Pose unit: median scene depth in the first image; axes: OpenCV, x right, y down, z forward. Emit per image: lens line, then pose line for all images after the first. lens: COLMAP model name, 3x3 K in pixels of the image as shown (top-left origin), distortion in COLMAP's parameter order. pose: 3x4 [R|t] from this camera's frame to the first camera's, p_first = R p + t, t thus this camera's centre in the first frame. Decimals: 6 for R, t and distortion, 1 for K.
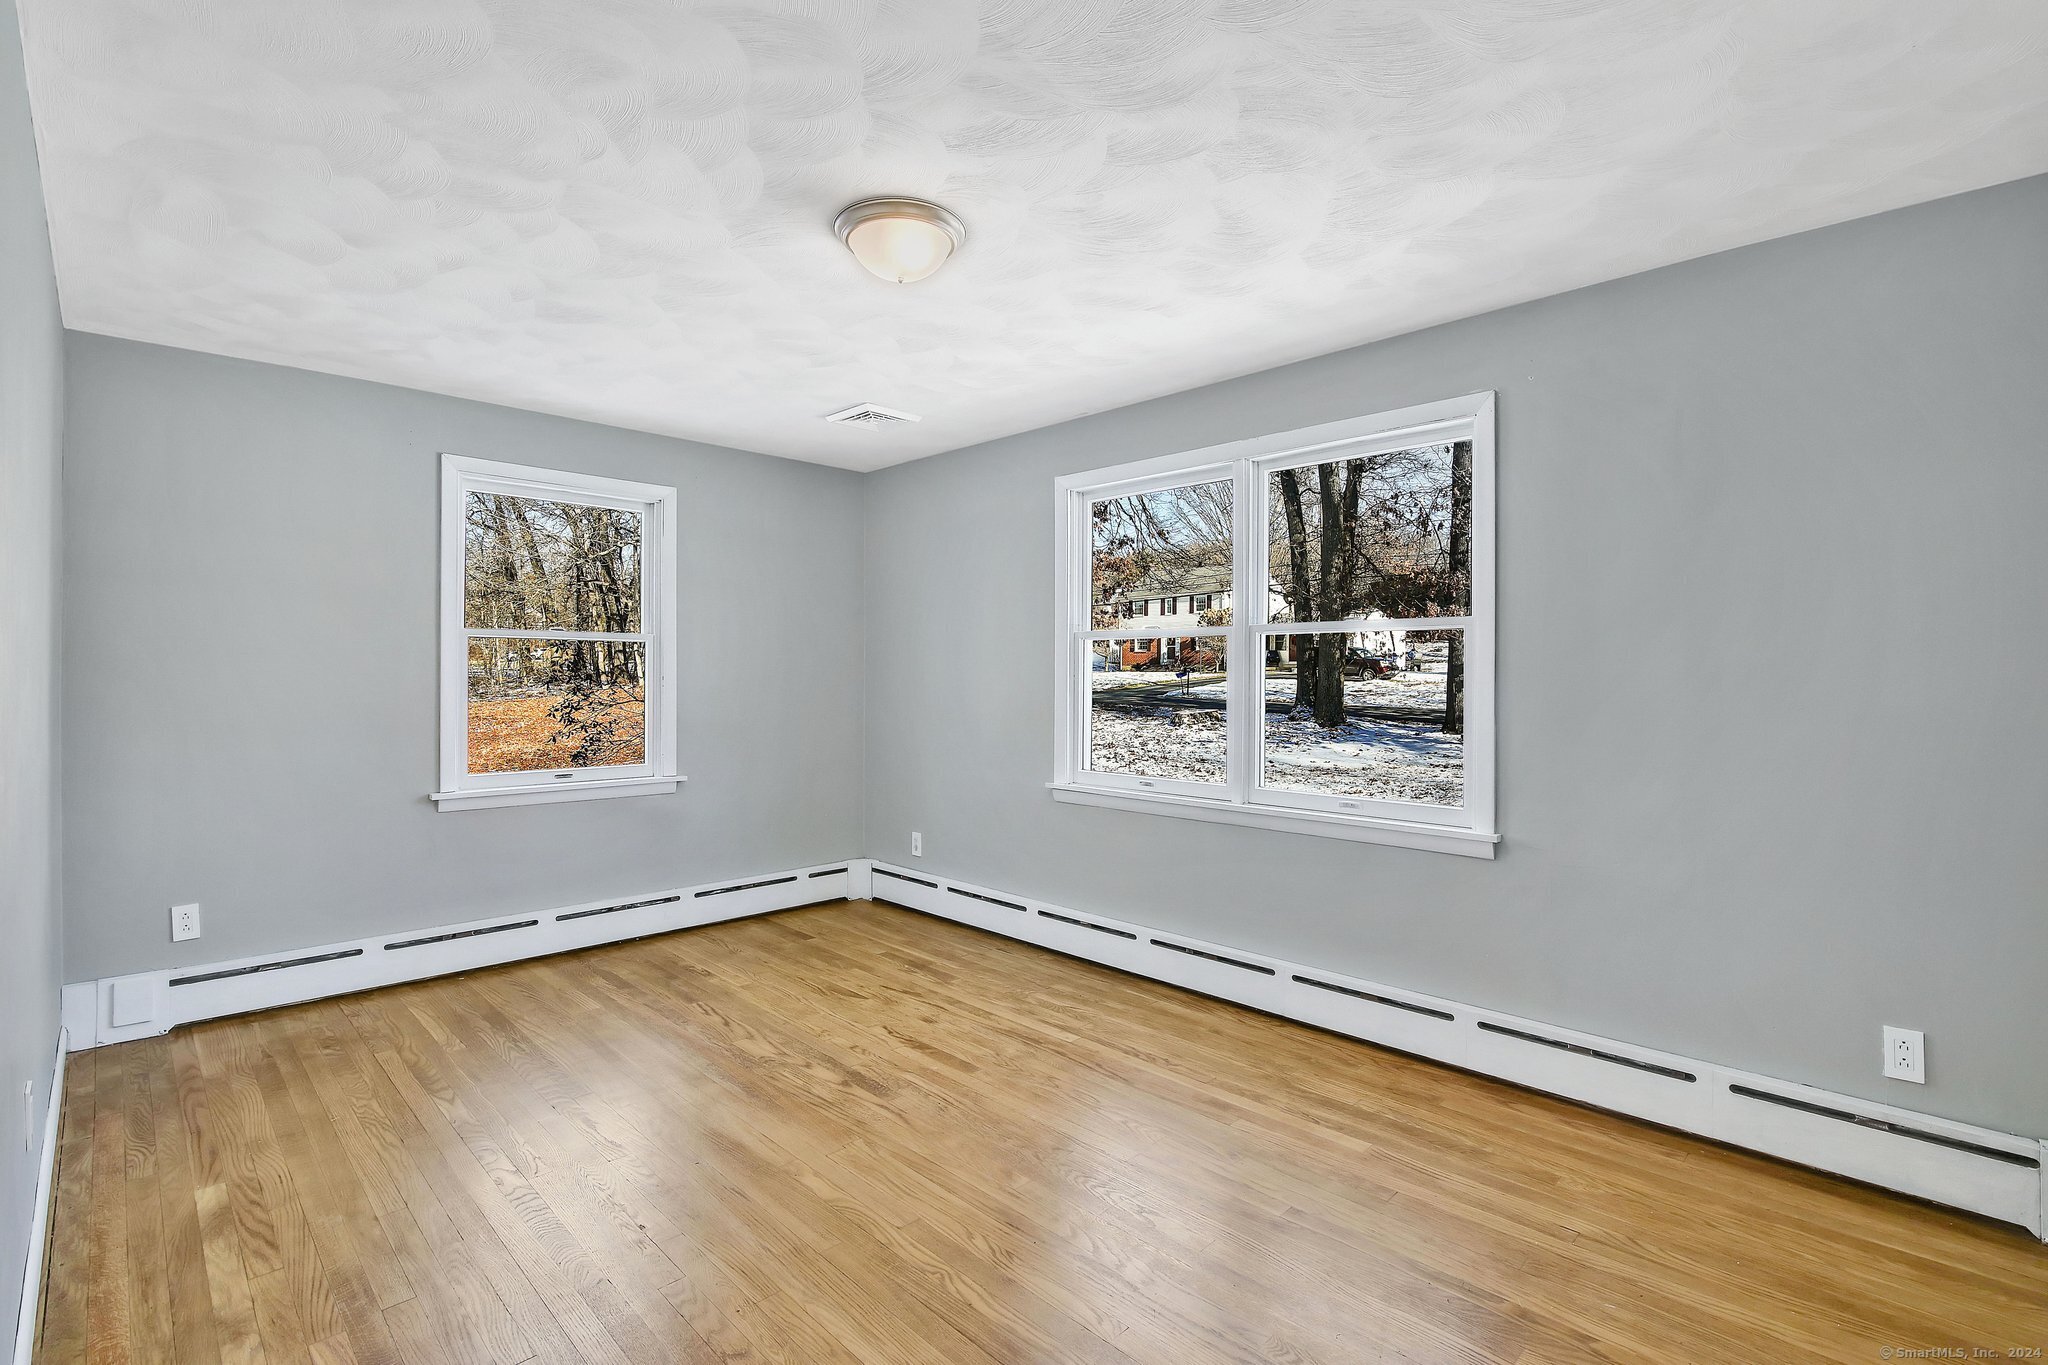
lens RADIAL K [[931.2, 0, 1013.0], [0, 931.2, 679.1], [0, 0, 1]] dist [-0.019287, 0.000460]
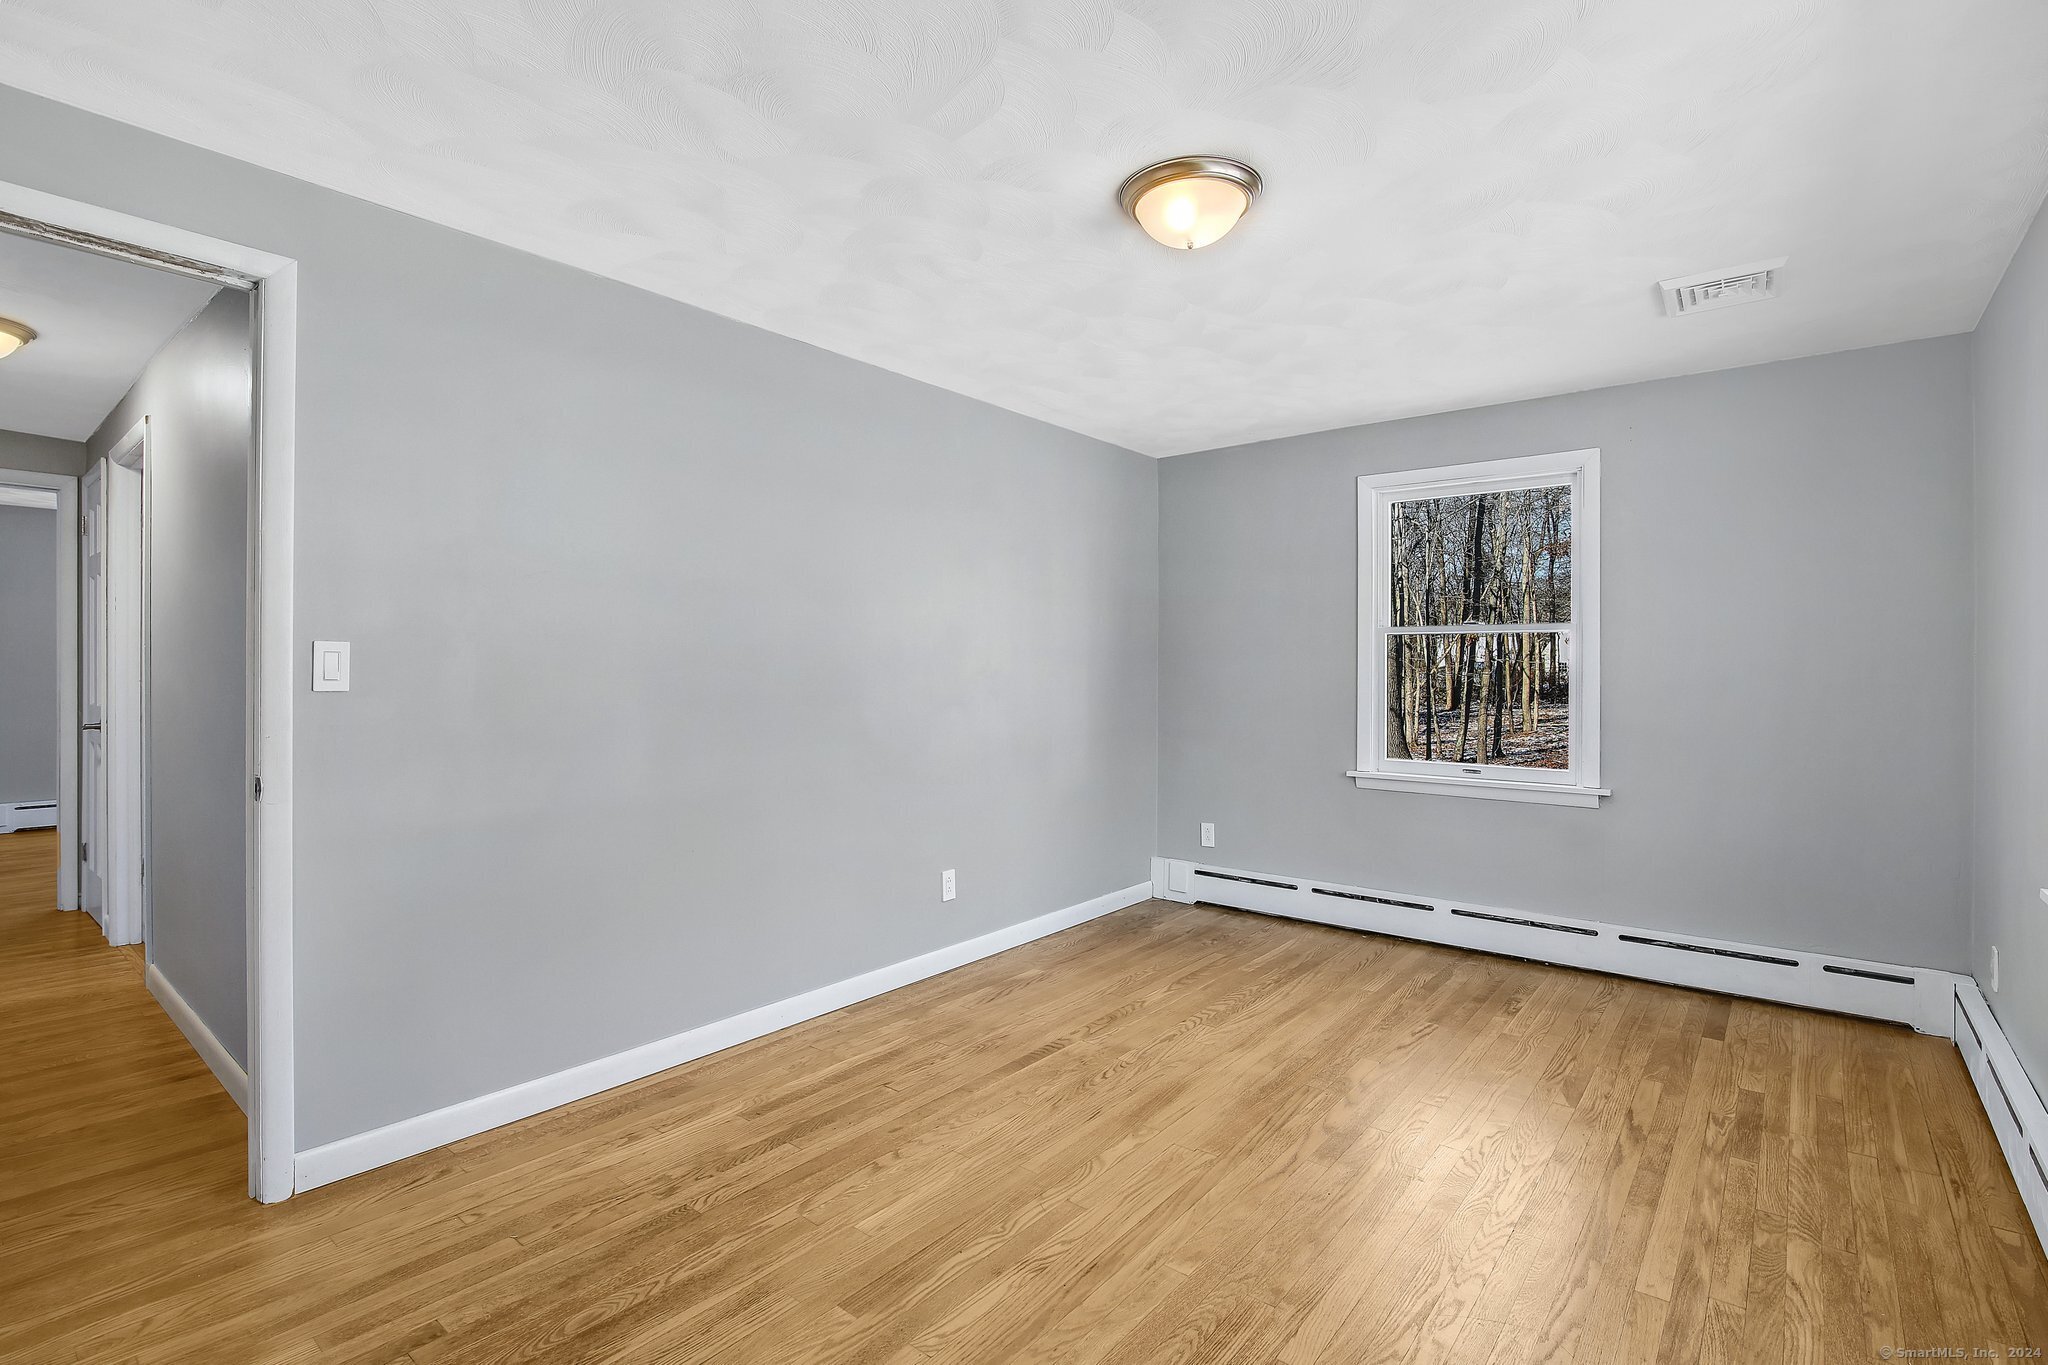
lens RADIAL K [[931.2, 0, 1013.0], [0, 931.2, 679.1], [0, 0, 1]] dist [-0.019287, 0.000460]
pose [[0.114084, 0.011223, -0.993408, 0.499908], [-0.006058, 0.999925, 0.010601, -0.001541], [0.993453, 0.004809, 0.114143, 0.455476]]
